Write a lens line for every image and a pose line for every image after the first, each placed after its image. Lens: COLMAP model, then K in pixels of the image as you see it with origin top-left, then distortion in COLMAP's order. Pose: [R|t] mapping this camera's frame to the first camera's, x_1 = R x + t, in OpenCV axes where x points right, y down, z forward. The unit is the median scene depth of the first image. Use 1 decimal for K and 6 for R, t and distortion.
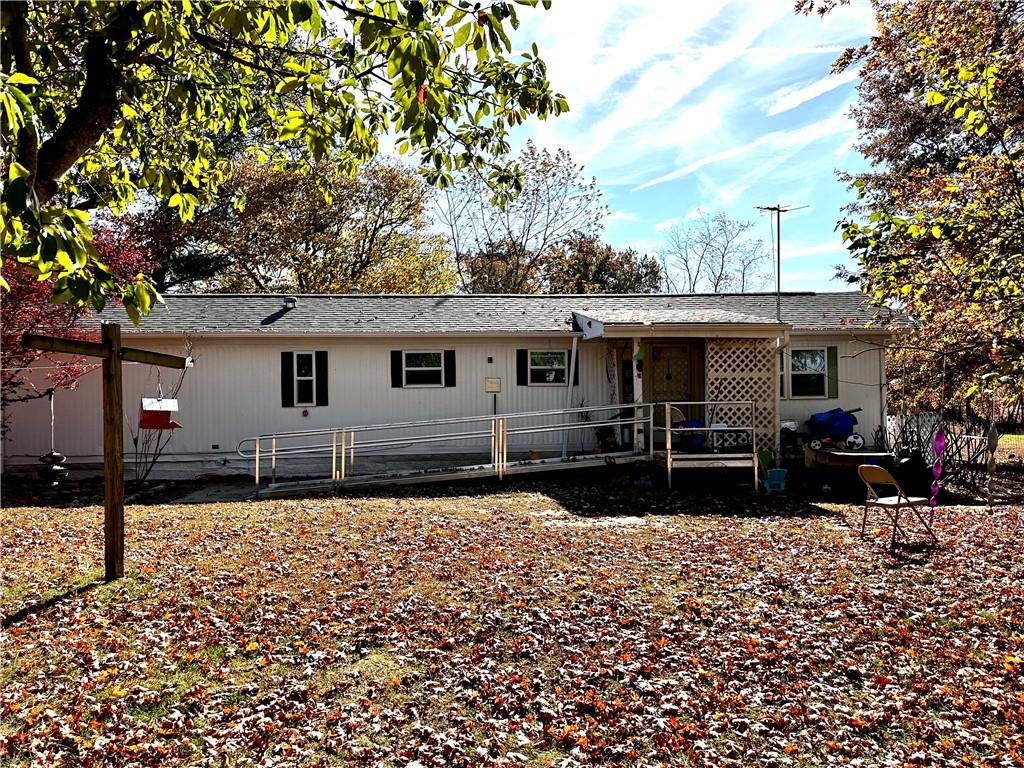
lens RADIAL K [[705.8, 0, 514.7], [0, 705.8, 389.6], [0, 0, 1]] dist [0.086116, -0.021529]
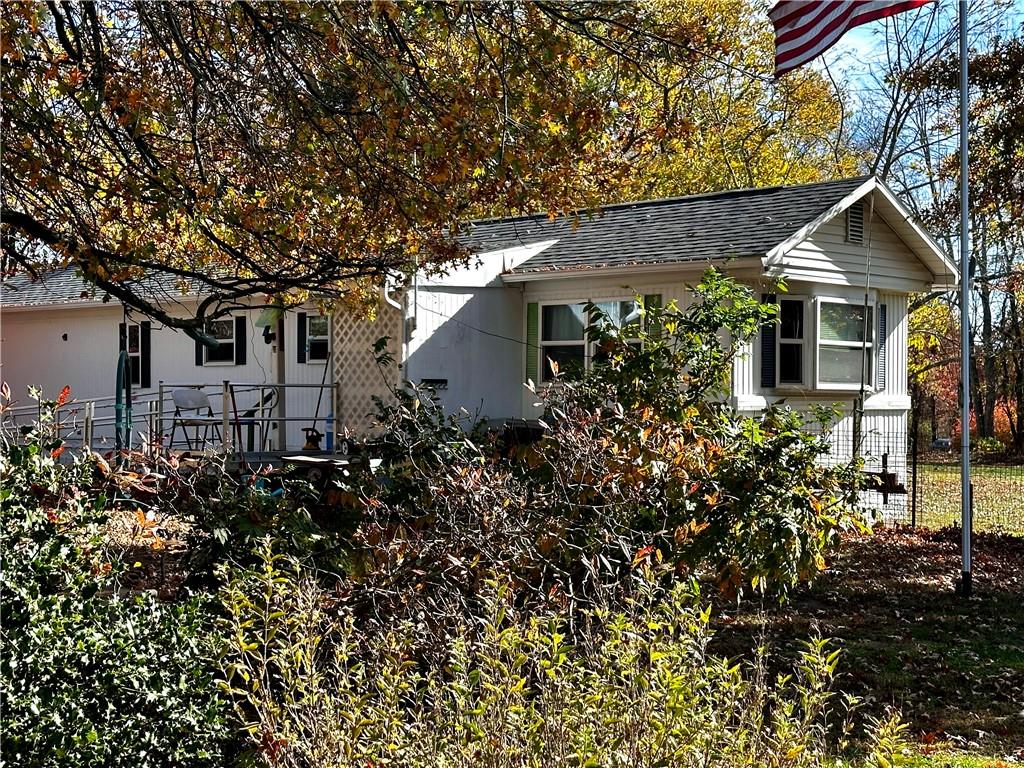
lens RADIAL K [[1601.7, 0, 512.5], [0, 1601.7, 383.3], [0, 0, 1]] dist [0.100965, 0.000000]
pose [[0.639890, 0.011270, -0.768384, 1.411666], [0.007518, 0.999753, 0.020924, -0.018605], [0.768430, -0.019166, 0.639647, 0.145851]]
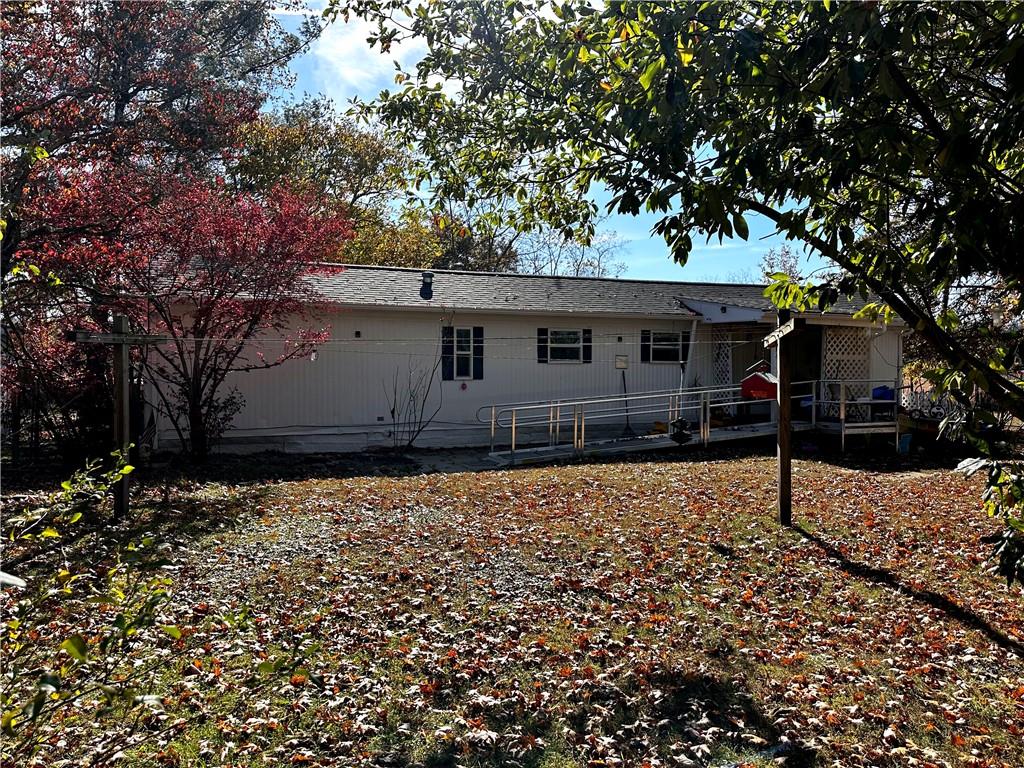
lens RADIAL K [[705.8, 0, 515.3], [0, 705.8, 385.4], [0, 0, 1]] dist [0.086116, -0.021529]
pose [[0.961367, 0.008201, 0.275148, -0.504076], [-0.015869, 0.999545, 0.025654, 0.004036], [-0.274812, -0.029029, 0.961060, -0.007661]]
